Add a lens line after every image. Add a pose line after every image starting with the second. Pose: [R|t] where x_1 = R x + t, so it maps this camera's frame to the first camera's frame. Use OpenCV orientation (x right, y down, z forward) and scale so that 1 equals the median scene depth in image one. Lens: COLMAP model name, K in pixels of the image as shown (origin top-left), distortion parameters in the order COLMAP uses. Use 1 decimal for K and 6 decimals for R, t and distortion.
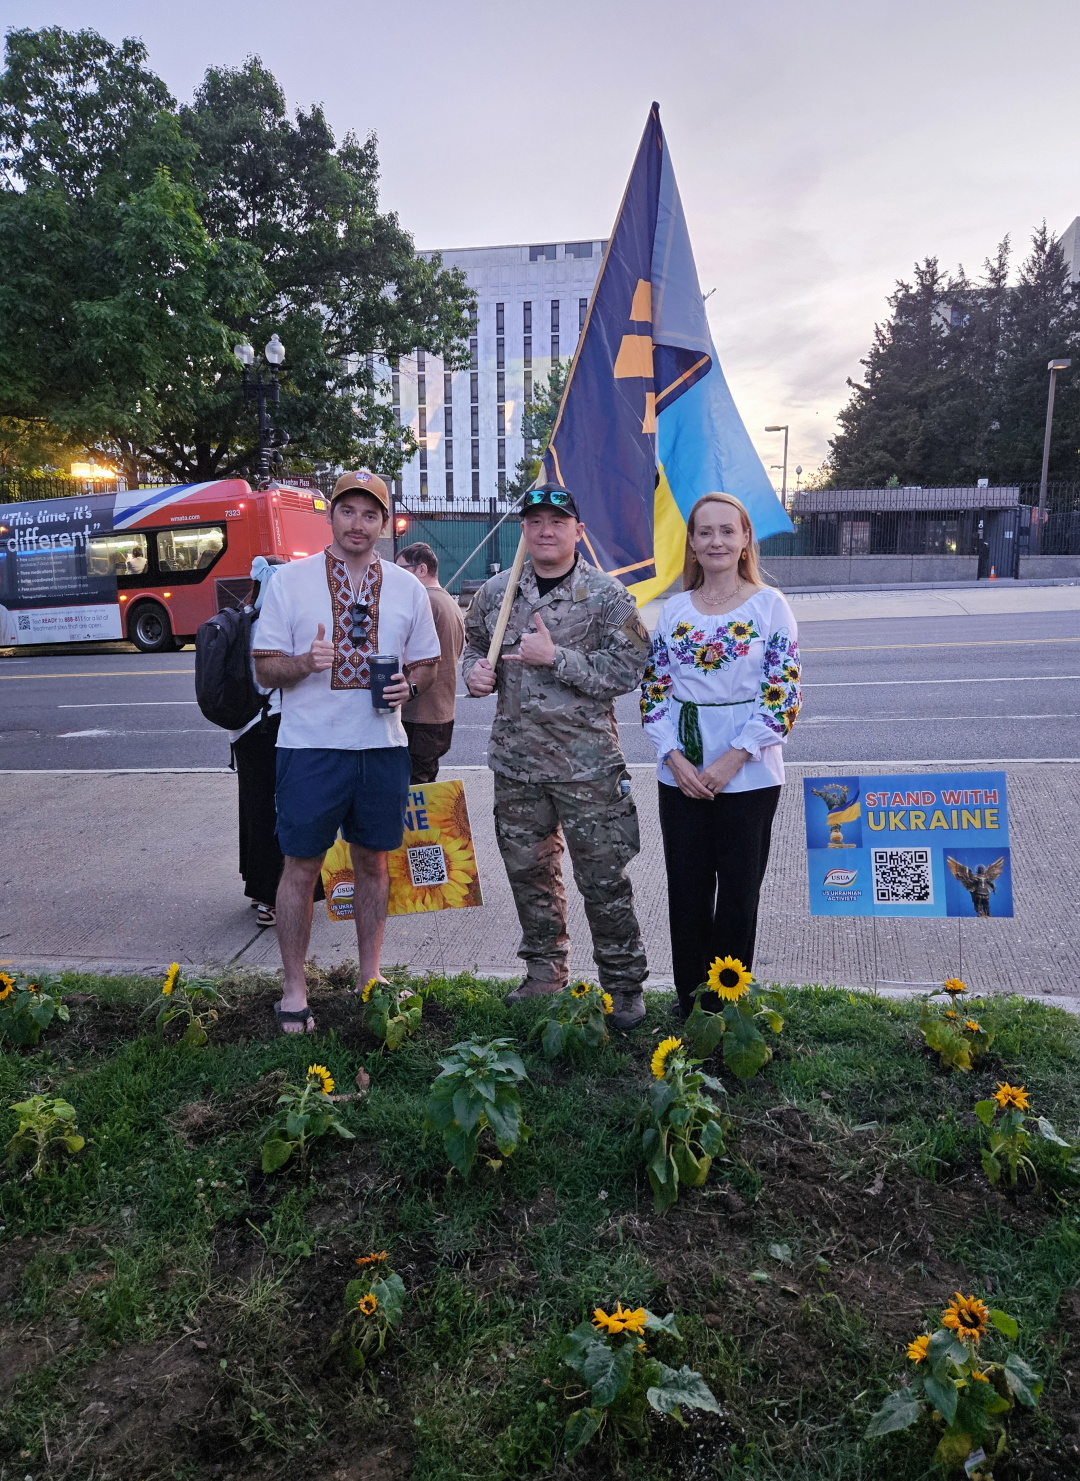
lens RADIAL K [[1014.6, 0, 549.4], [0, 1014.6, 745.3], [0, 0, 1]] dist [-0.018247, -0.023511]
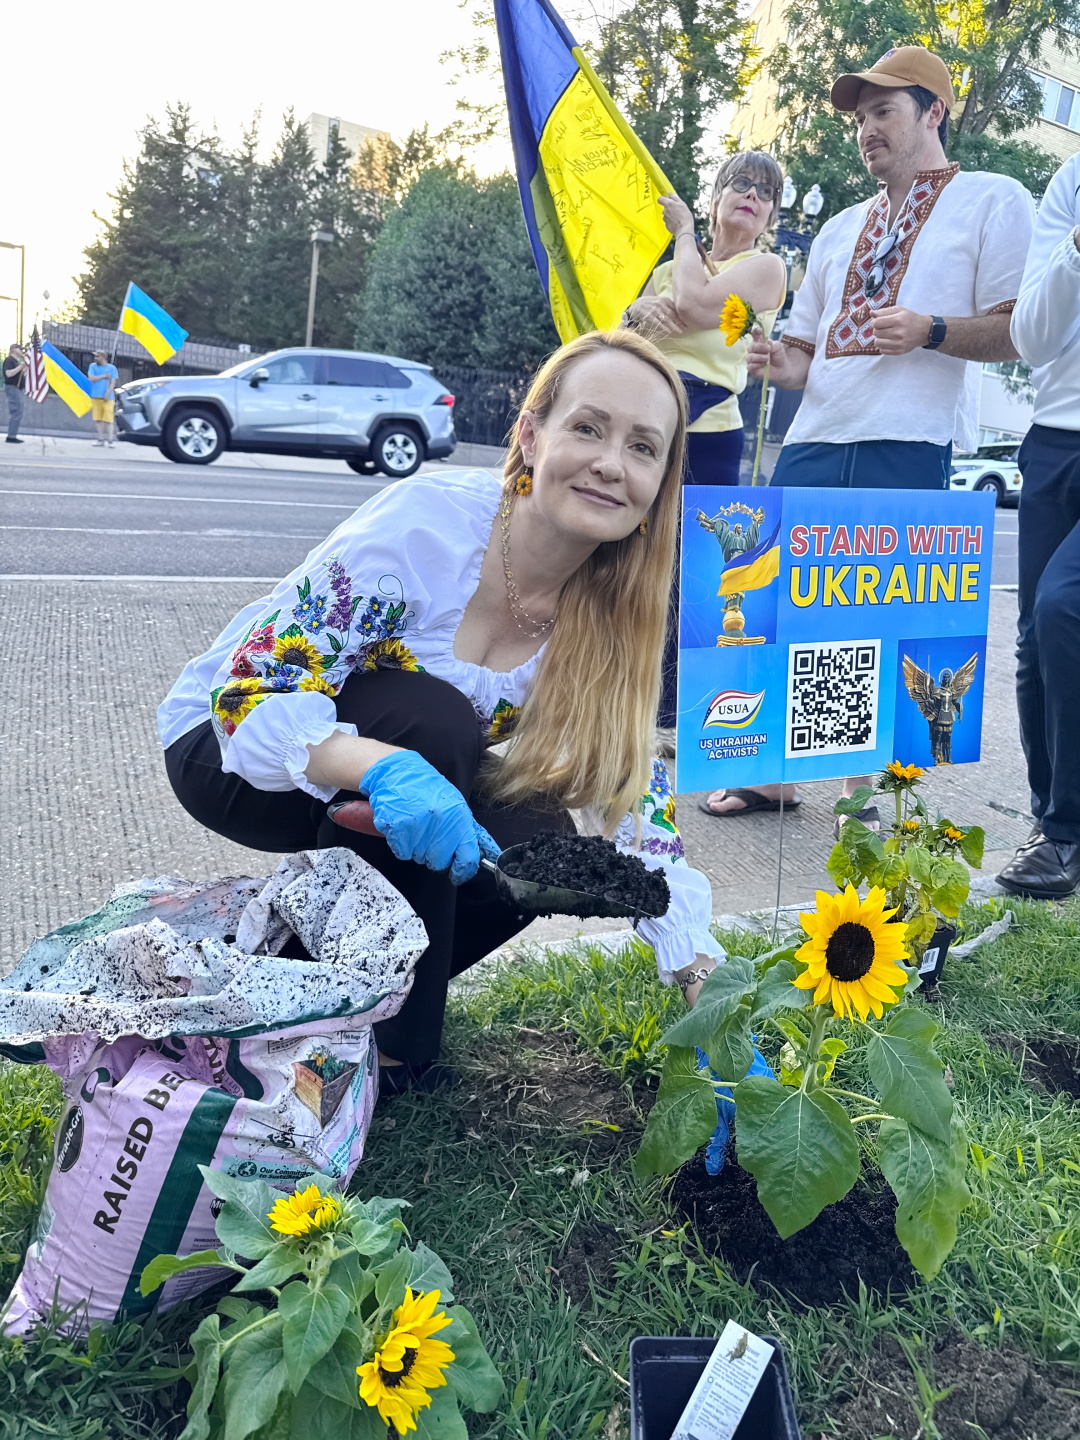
lens RADIAL K [[1012.7, 0, 541.2], [0, 1012.7, 711.3], [0, 0, 1]] dist [-0.006815, -0.007112]
pose [[0.765999, -0.053817, 0.640585, -0.055564], [-0.005554, 0.995898, 0.090310, 0.061077], [-0.642818, -0.072735, 0.762558, 0.476385]]
